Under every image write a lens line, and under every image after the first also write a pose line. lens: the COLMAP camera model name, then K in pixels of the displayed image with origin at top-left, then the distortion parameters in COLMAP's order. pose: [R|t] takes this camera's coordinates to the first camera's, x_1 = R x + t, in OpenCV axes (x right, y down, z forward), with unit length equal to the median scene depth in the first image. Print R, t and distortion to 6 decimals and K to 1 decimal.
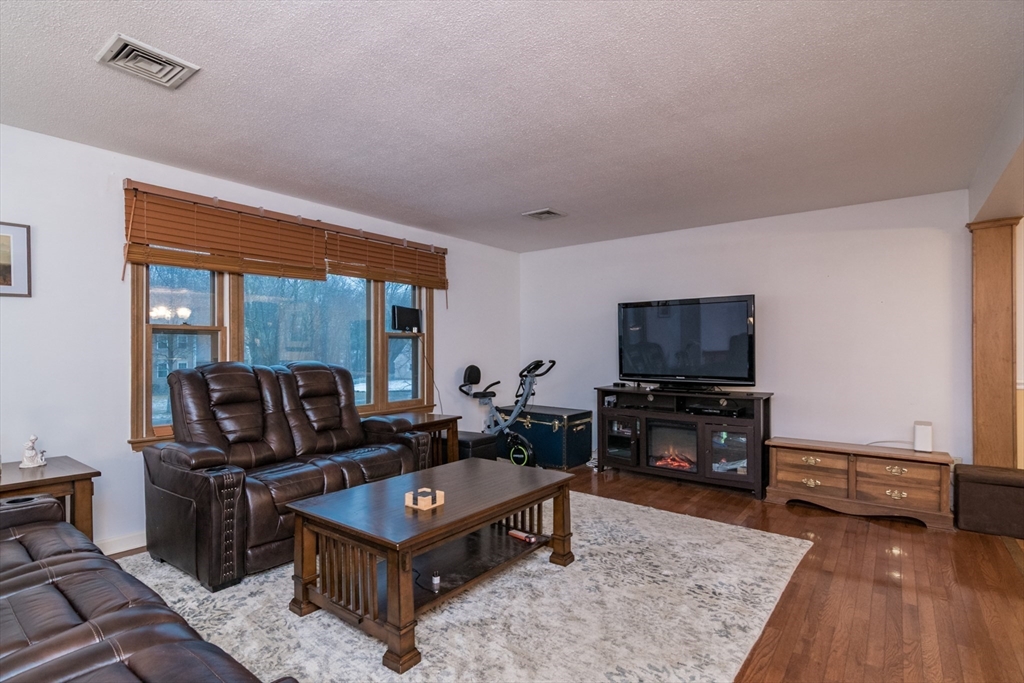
lens RADIAL K [[492.9, 0, 512.7], [0, 492.9, 346.7], [0, 0, 1]] dist [-0.016417, 0.000095]
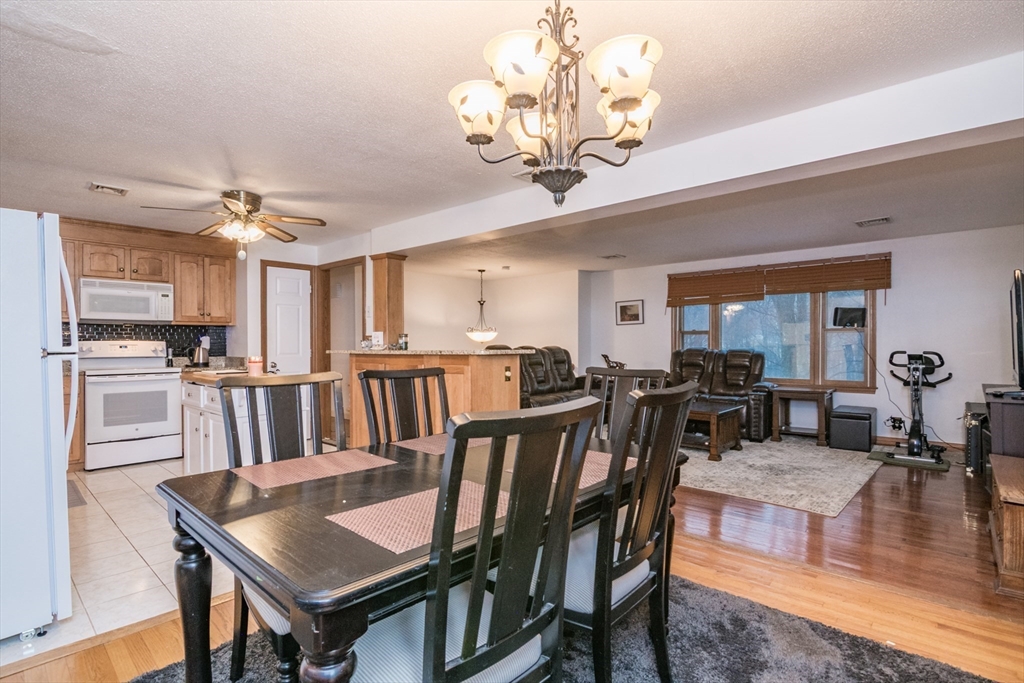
lens RADIAL K [[492.9, 0, 493.6], [0, 492.9, 347.8], [0, 0, 1]] dist [-0.016417, 0.000095]
pose [[-0.100532, 0.012375, -0.994857, 1.140913], [0.008592, 0.999896, 0.011569, -0.000279], [0.994897, -0.007385, -0.100628, 0.224709]]
